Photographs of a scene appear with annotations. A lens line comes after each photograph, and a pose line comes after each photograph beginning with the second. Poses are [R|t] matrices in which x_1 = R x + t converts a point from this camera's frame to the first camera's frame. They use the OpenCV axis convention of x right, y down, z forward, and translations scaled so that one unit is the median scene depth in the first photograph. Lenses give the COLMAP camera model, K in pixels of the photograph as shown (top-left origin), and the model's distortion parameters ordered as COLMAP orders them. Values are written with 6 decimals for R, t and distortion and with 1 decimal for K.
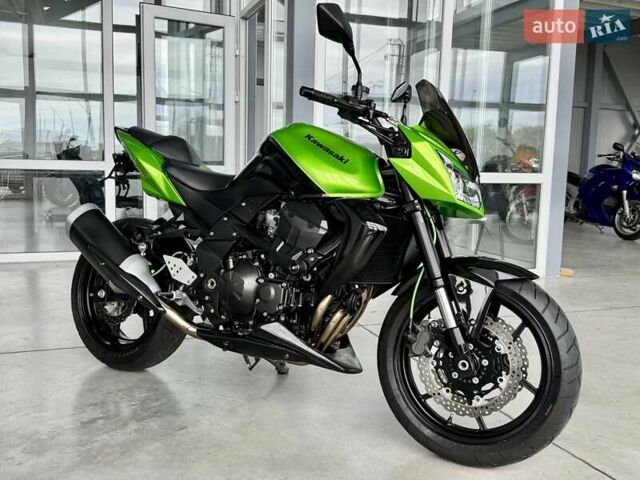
lens RADIAL K [[629.8, 0, 320.0], [0, 629.8, 240.0], [0, 0, 1]] dist [0.041021, -0.025804]
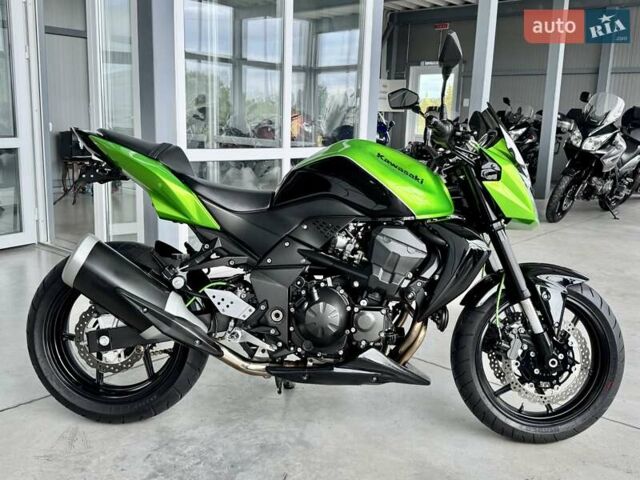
lens RADIAL K [[600.9, 0, 323.2], [0, 600.9, 248.3], [0, 0, 1]] dist [0.074353, -0.001782]
pose [[0.872098, -0.099812, 0.479043, -0.567544], [0.046349, 0.991424, 0.122193, -0.143297], [-0.487131, -0.084362, 0.869245, 0.229748]]
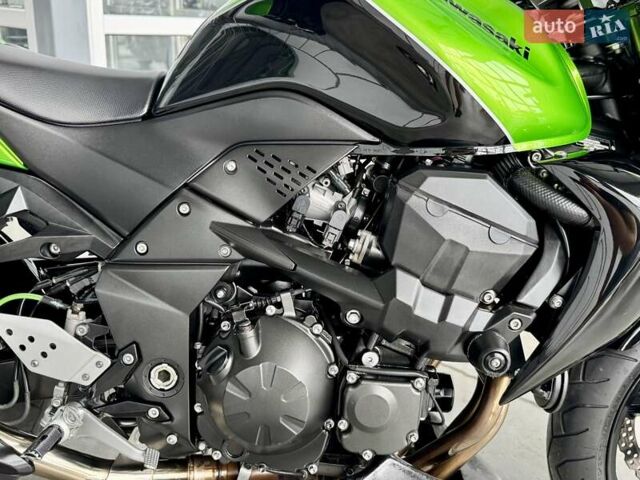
lens RADIAL K [[629.8, 0, 320.0], [0, 629.8, 240.0], [0, 0, 1]] dist [0.041021, -0.025804]
pose [[0.874543, -0.153649, 0.459964, -0.274571], [0.030627, 0.964086, 0.263818, -0.120622], [-0.483980, -0.216633, 0.847841, 0.696259]]
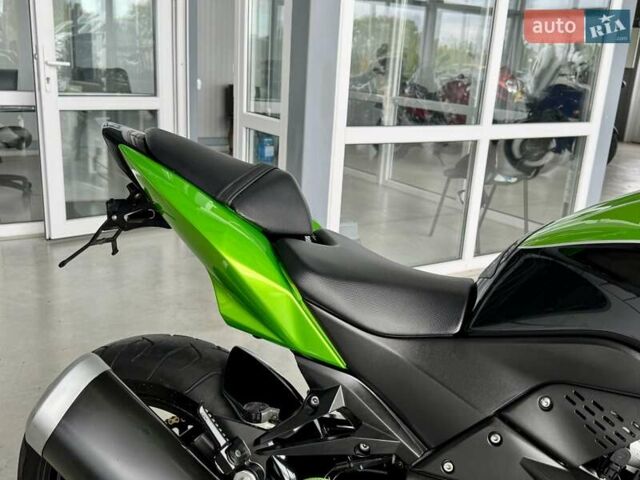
lens RADIAL K [[629.8, 0, 320.0], [0, 629.8, 240.0], [0, 0, 1]] dist [0.041021, -0.025804]
pose [[0.976900, -0.023654, 0.212384, -0.360952], [-0.013852, 0.984756, 0.173391, -0.235953], [-0.213248, -0.172328, 0.961680, 0.729236]]
